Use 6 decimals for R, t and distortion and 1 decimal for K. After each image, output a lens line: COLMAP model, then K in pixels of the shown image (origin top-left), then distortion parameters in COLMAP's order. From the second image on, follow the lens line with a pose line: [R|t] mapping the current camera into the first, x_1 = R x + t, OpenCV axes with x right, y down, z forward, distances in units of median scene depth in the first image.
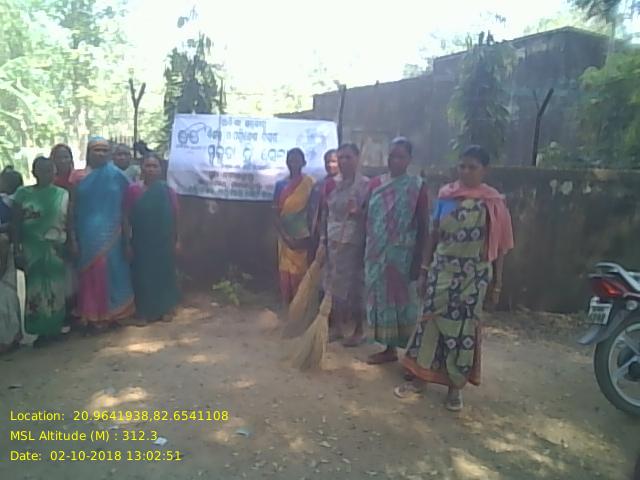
lens RADIAL K [[526.3, 0, 322.9], [0, 526.3, 235.5], [0, 0, 1]] dist [0.102614, -0.169509]
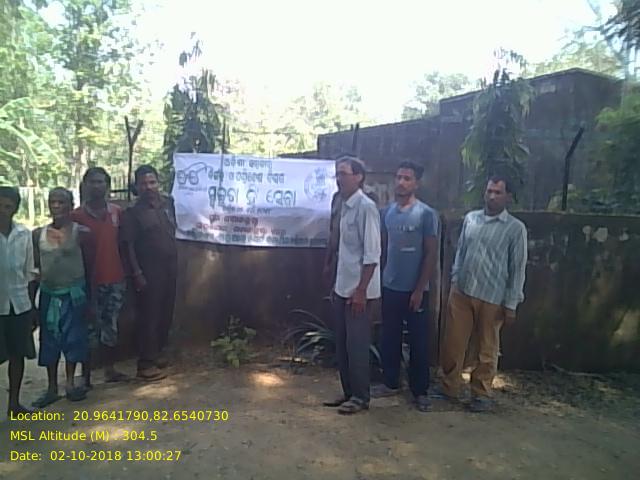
lens RADIAL K [[523.9, 0, 321.9], [0, 523.9, 233.5], [0, 0, 1]] dist [0.103222, -0.159622]
pose [[0.999992, 0.003897, -0.001327, -0.017552], [-0.003988, 0.996962, -0.077792, -0.017503], [0.001020, 0.077797, 0.996969, 0.088822]]
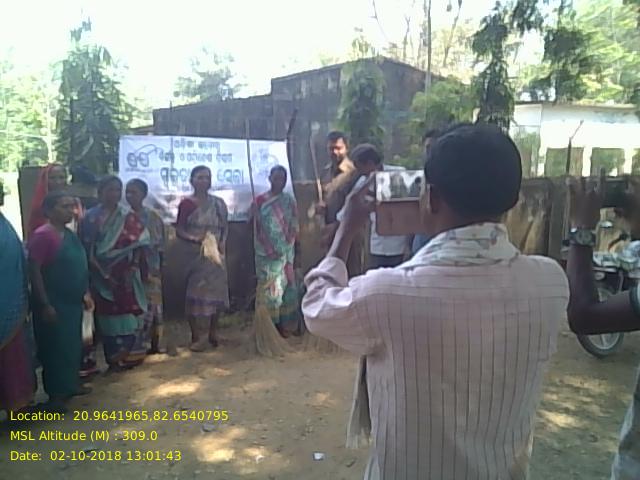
lens RADIAL K [[526.3, 0, 322.9], [0, 526.3, 235.5], [0, 0, 1]] dist [0.102614, -0.169509]
pose [[0.908400, -0.083297, 0.409720, -0.331632], [0.092668, 0.995692, -0.003029, -0.019049], [-0.407703, 0.040719, 0.912206, 0.018776]]
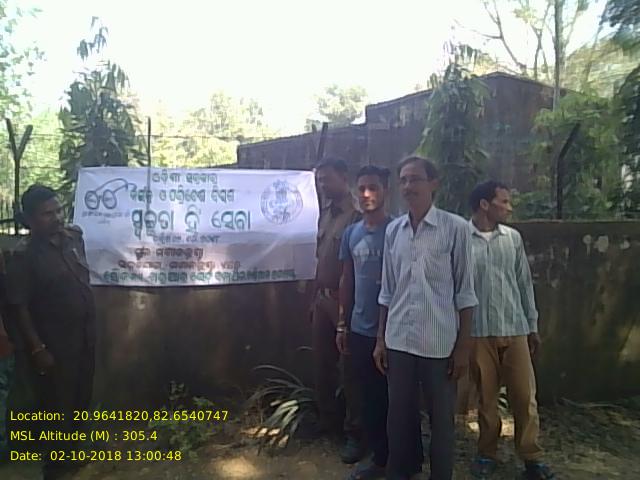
lens RADIAL K [[526.3, 0, 322.9], [0, 526.3, 235.5], [0, 0, 1]] dist [0.102614, -0.169509]
pose [[0.982431, -0.052730, 0.179023, -0.092864], [0.070350, 0.993126, -0.093547, -0.052857], [-0.172860, 0.104498, 0.979387, 0.268307]]
